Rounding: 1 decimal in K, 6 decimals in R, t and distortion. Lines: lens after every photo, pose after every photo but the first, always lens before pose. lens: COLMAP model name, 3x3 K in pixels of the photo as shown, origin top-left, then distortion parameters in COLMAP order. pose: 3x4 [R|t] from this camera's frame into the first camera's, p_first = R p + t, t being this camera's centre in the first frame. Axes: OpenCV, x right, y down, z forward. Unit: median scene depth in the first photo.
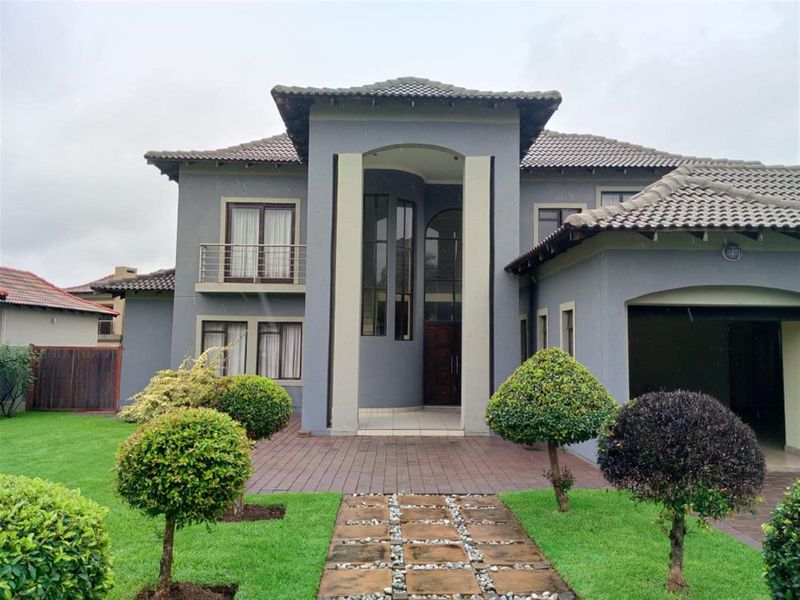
lens RADIAL K [[631.4, 0, 401.9], [0, 631.4, 300.4], [0, 0, 1]] dist [0.060919, -0.093262]
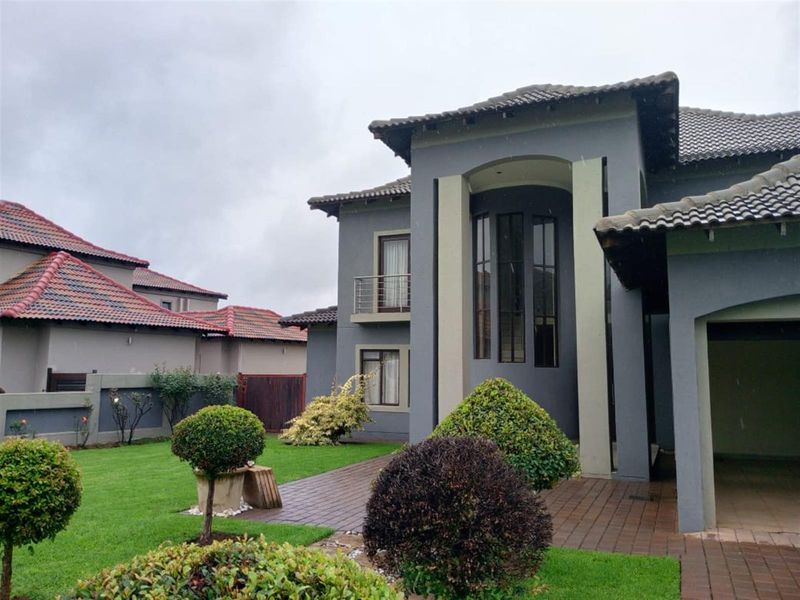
lens RADIAL K [[631.4, 0, 395.8], [0, 631.4, 299.9], [0, 0, 1]] dist [0.060919, -0.093262]
pose [[0.910051, -0.052452, -0.411165, 0.185056], [0.036176, 0.998227, -0.047273, 0.001262], [0.412915, 0.028147, 0.910334, 0.064584]]
